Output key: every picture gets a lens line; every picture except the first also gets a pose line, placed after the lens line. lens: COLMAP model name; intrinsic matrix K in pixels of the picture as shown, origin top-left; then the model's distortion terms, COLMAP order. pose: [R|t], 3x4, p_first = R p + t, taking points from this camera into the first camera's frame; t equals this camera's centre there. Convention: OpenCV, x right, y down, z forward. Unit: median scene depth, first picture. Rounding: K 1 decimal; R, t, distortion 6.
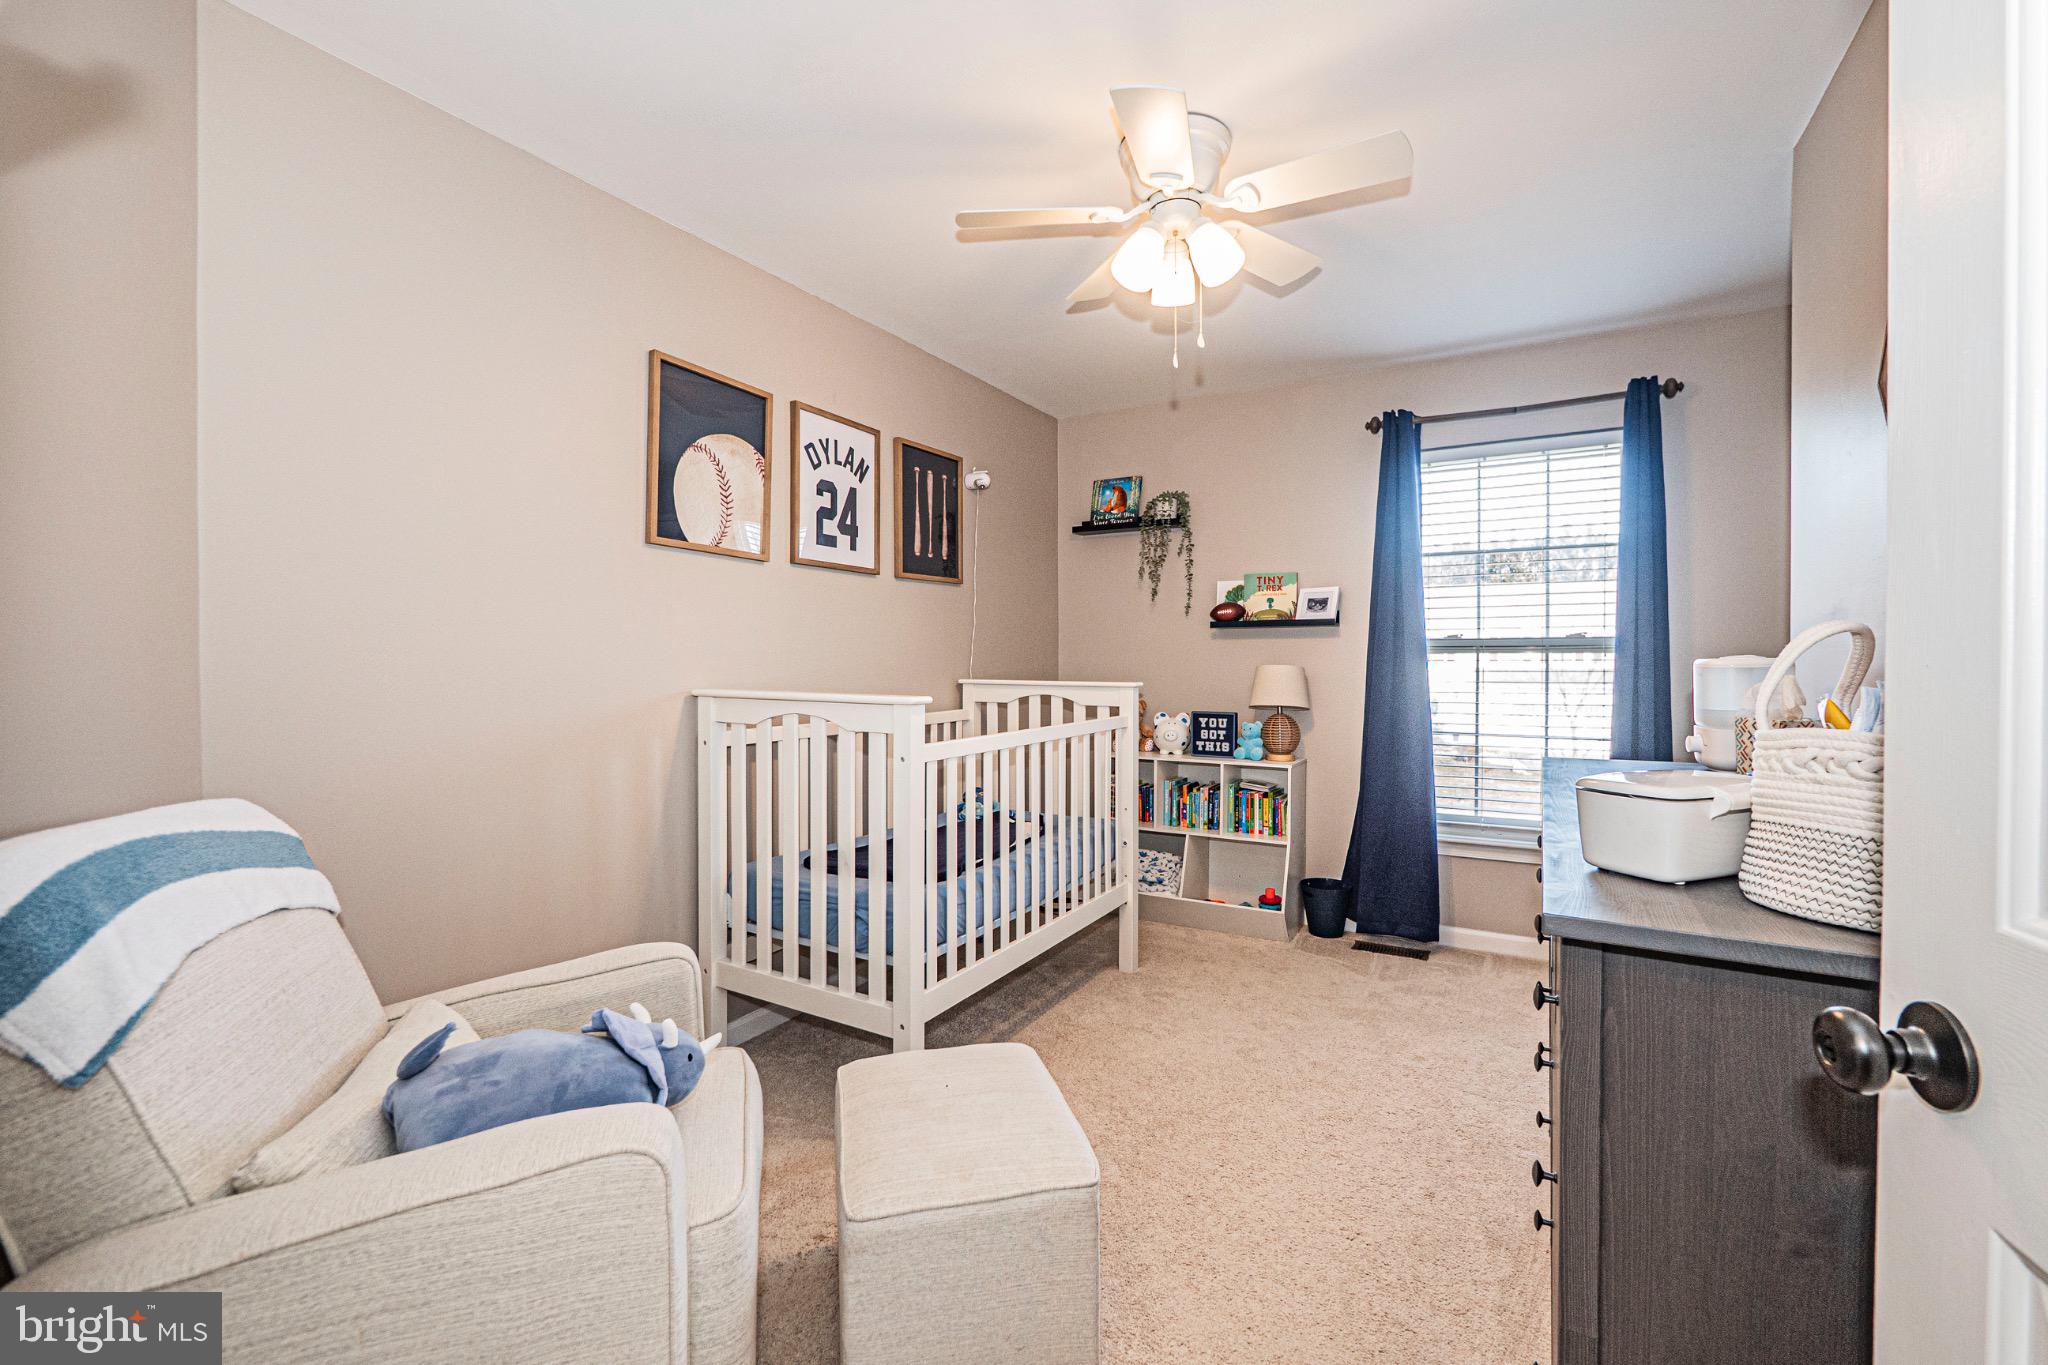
lens RADIAL K [[871.2, 0, 1023.9], [0, 871.2, 671.7], [0, 0, 1]] dist [-0.007707, 0.003826]
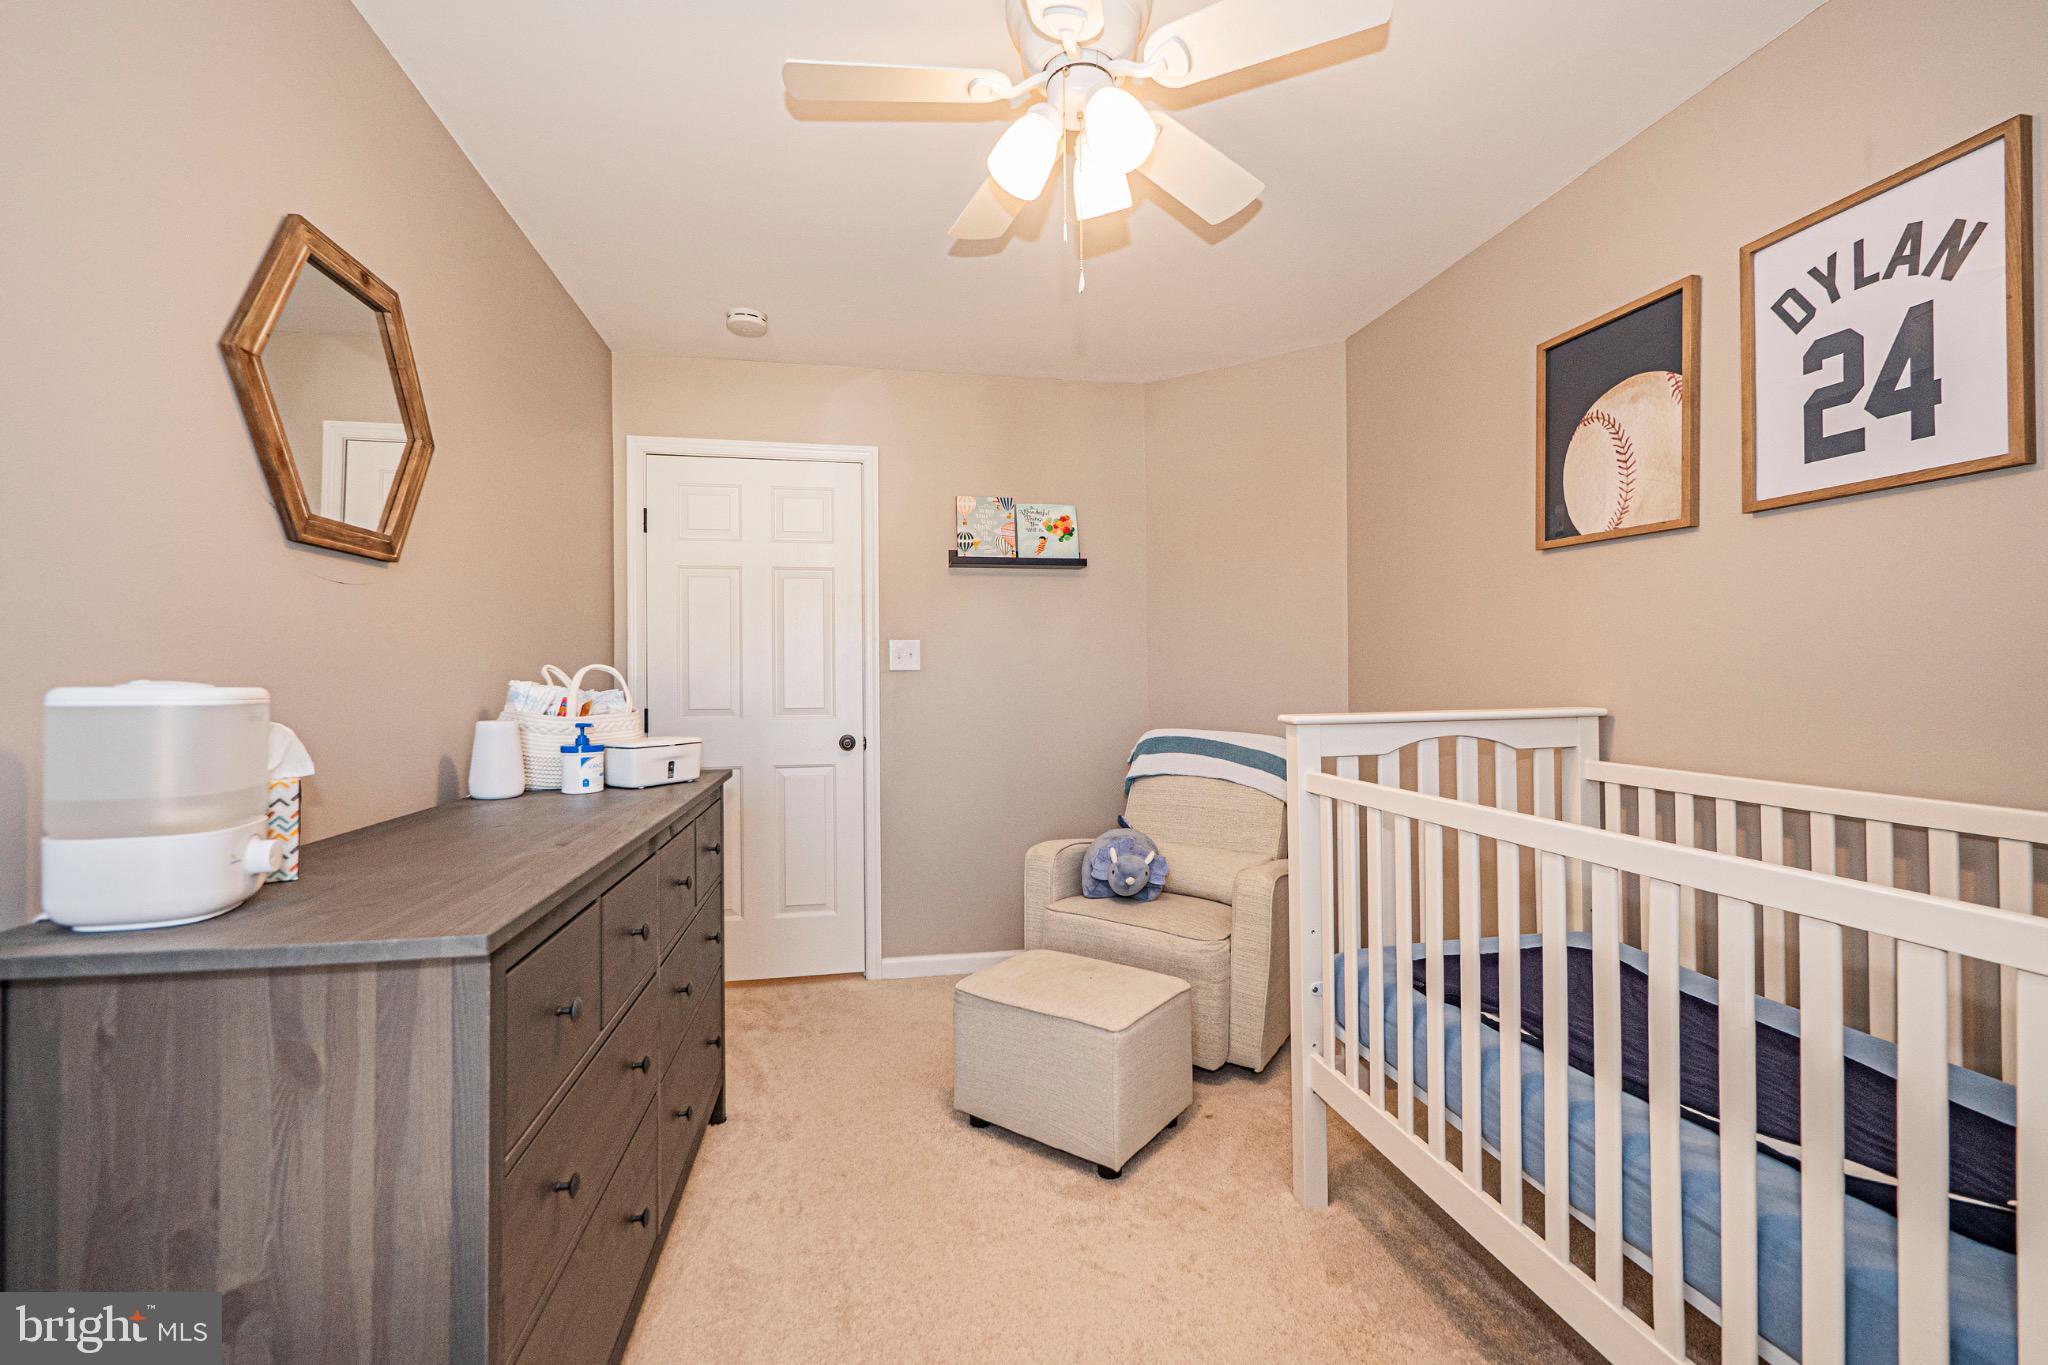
lens RADIAL K [[871.2, 0, 1023.9], [0, 871.2, 671.7], [0, 0, 1]] dist [-0.007707, 0.003826]
pose [[-0.750324, -0.003497, -0.661061, 0.499963], [-0.006803, 0.999974, 0.002432, -0.011122], [0.661035, 0.006322, -0.750328, 1.084069]]
